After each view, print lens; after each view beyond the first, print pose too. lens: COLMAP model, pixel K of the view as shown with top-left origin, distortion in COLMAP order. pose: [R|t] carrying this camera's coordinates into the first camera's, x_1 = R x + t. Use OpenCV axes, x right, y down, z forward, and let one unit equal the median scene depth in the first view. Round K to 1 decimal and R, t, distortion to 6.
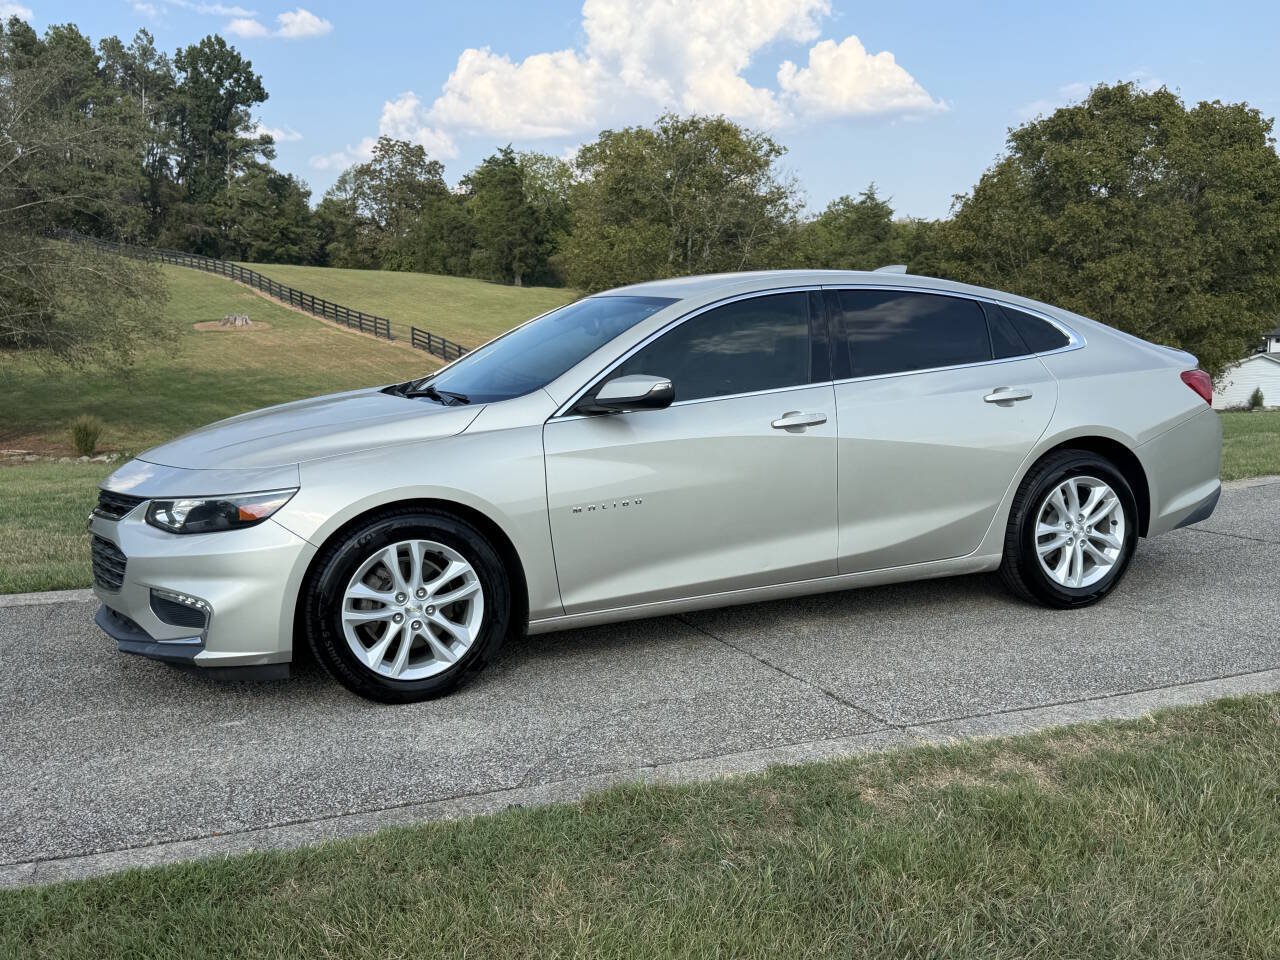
lens RADIAL K [[1260.8, 0, 644.7], [0, 1260.8, 482.9], [0, 0, 1]] dist [0.192417, -0.438847]
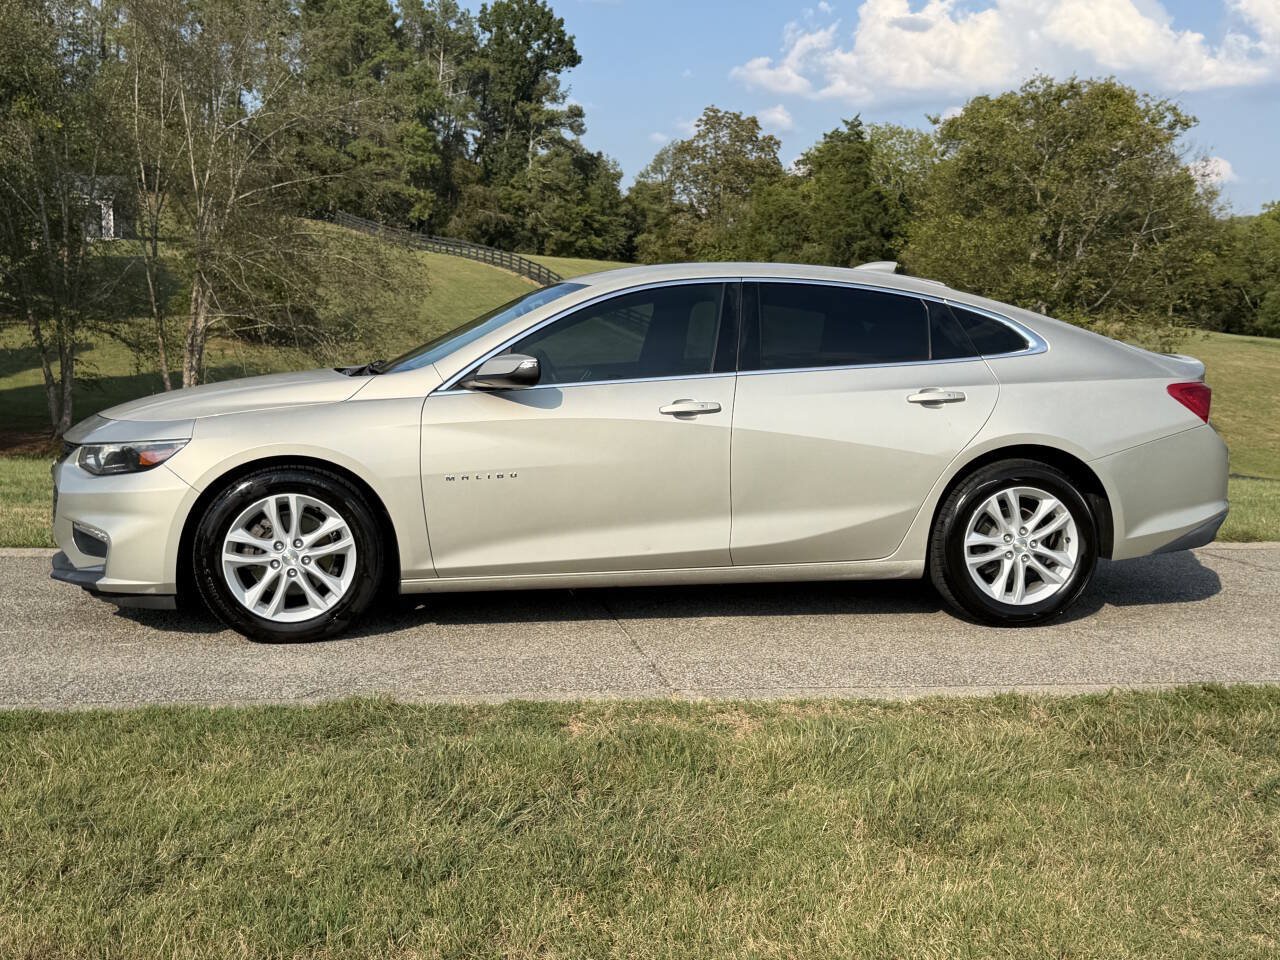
lens RADIAL K [[1590.1, 0, 647.3], [0, 1590.1, 479.6], [0, 0, 1]] dist [0.196229, -0.430893]
pose [[0.971015, 0.055954, -0.232378, 0.029281], [-0.064174, 0.997547, -0.027960, 0.003447], [0.230244, 0.042062, 0.972224, -0.018588]]
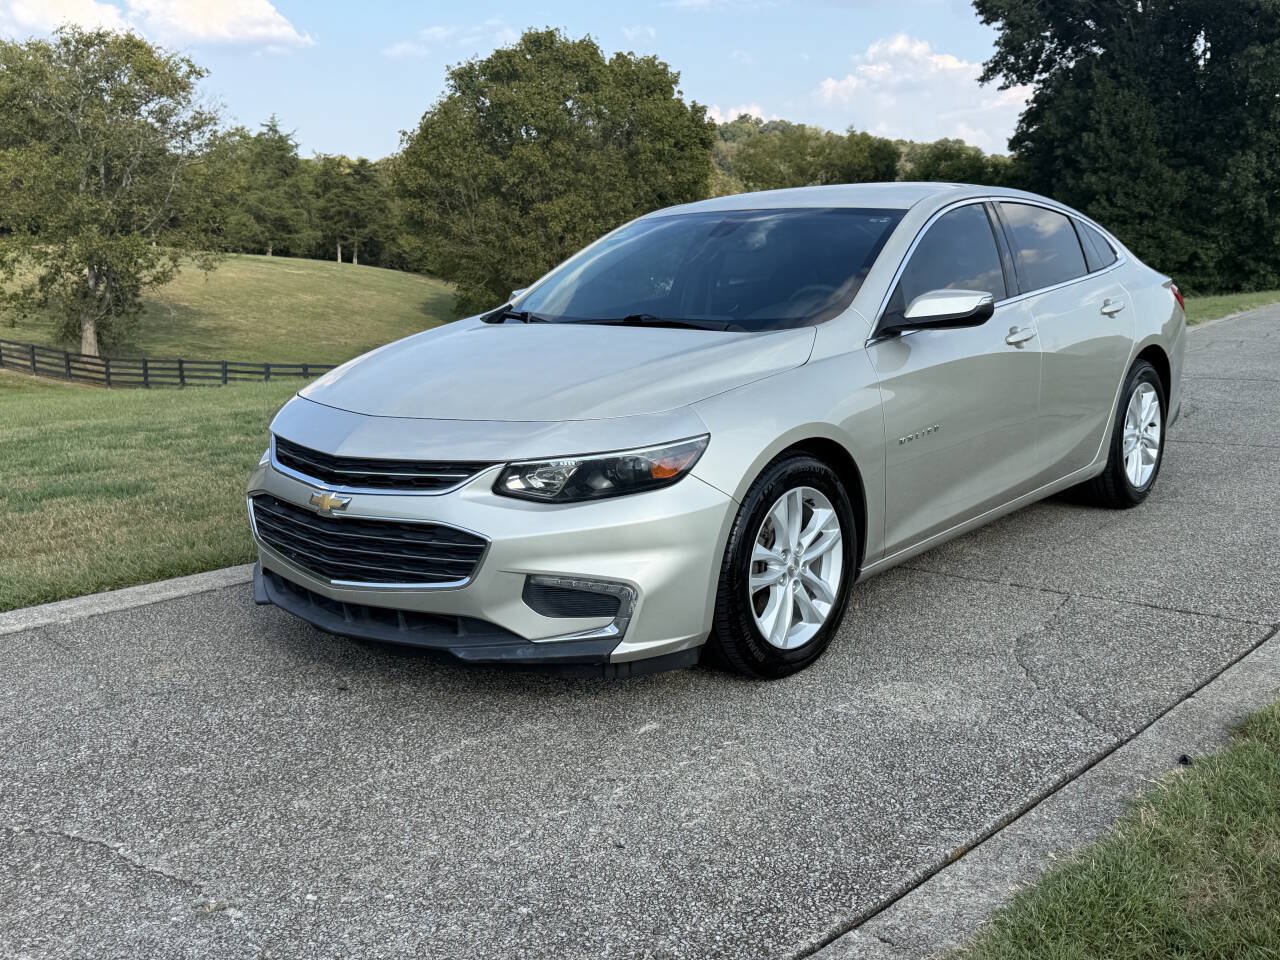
lens RADIAL K [[1261.1, 0, 633.6], [0, 1261.1, 485.0], [0, 0, 1]] dist [0.183088, -0.403526]
pose [[0.897117, -0.083777, 0.433777, -0.043576], [0.063144, 0.996090, 0.061786, -0.001103], [-0.437257, -0.028038, 0.898899, 0.018467]]
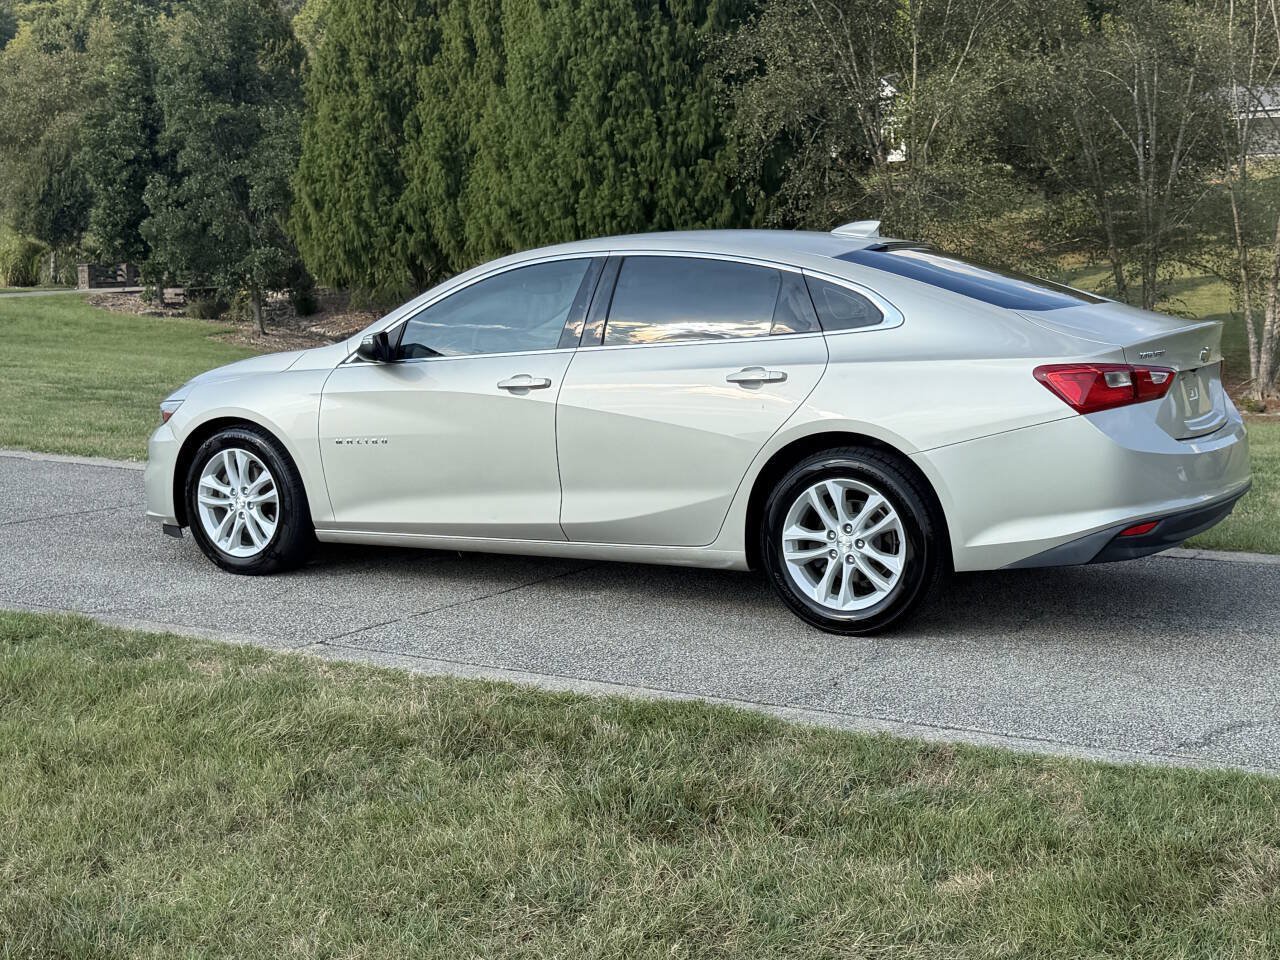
lens RADIAL K [[1772.3, 0, 629.0], [0, 1772.3, 480.2], [0, 0, 1]] dist [0.205118, -0.481074]
pose [[0.584303, 0.113436, -0.803569, 0.101631], [-0.103216, 0.992529, 0.065058, -0.005568], [0.804945, 0.044928, 0.591646, 0.016056]]
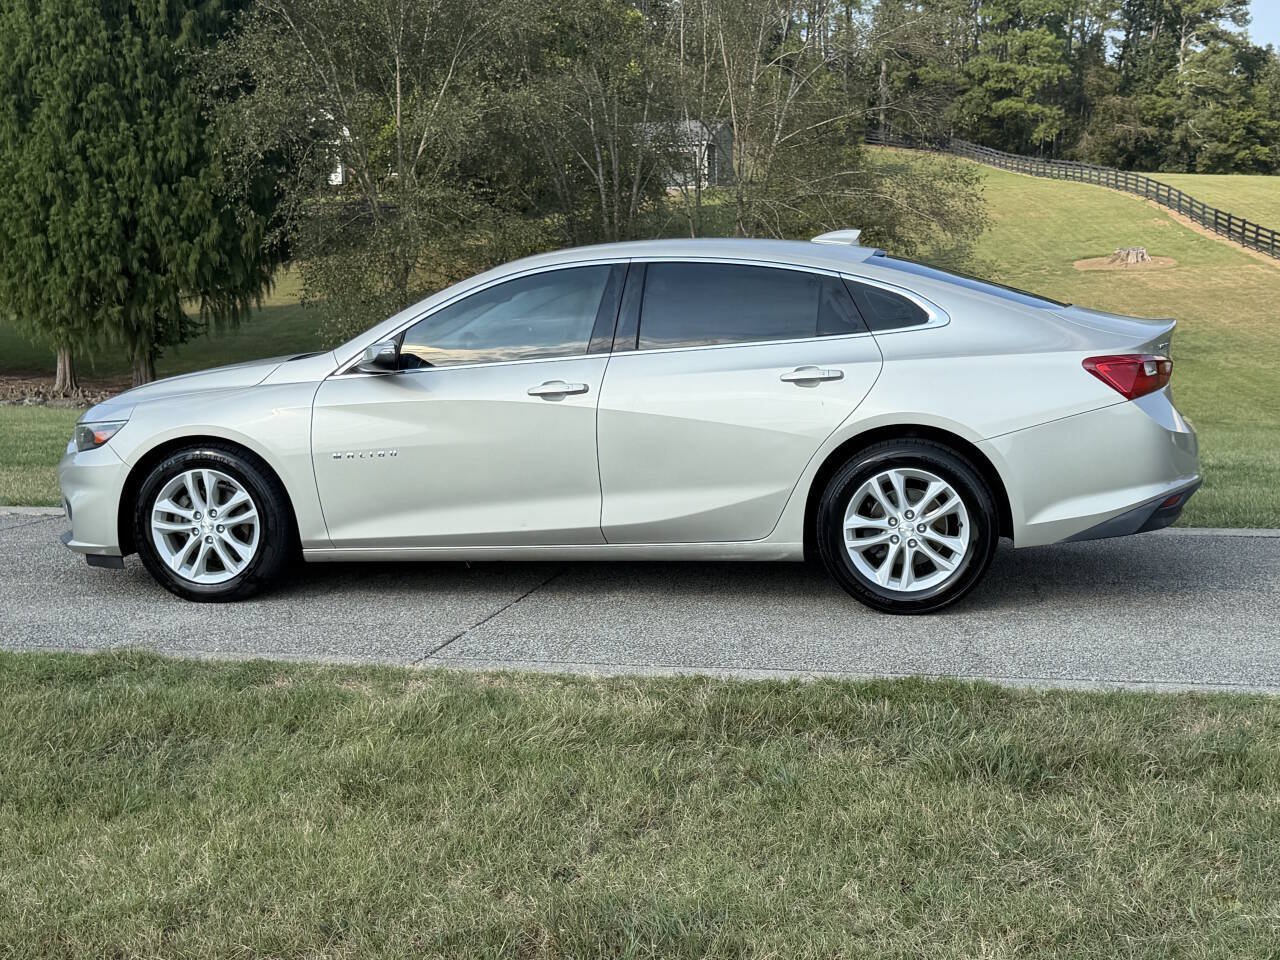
lens RADIAL K [[1775.0, 0, 637.5], [0, 1775.0, 483.0], [0, 0, 1]] dist [0.213505, -0.512514]
pose [[0.815846, 0.073619, -0.573564, 0.076881], [-0.073046, 0.997038, 0.024072, -0.000932], [0.573638, 0.022258, 0.818807, -0.011958]]
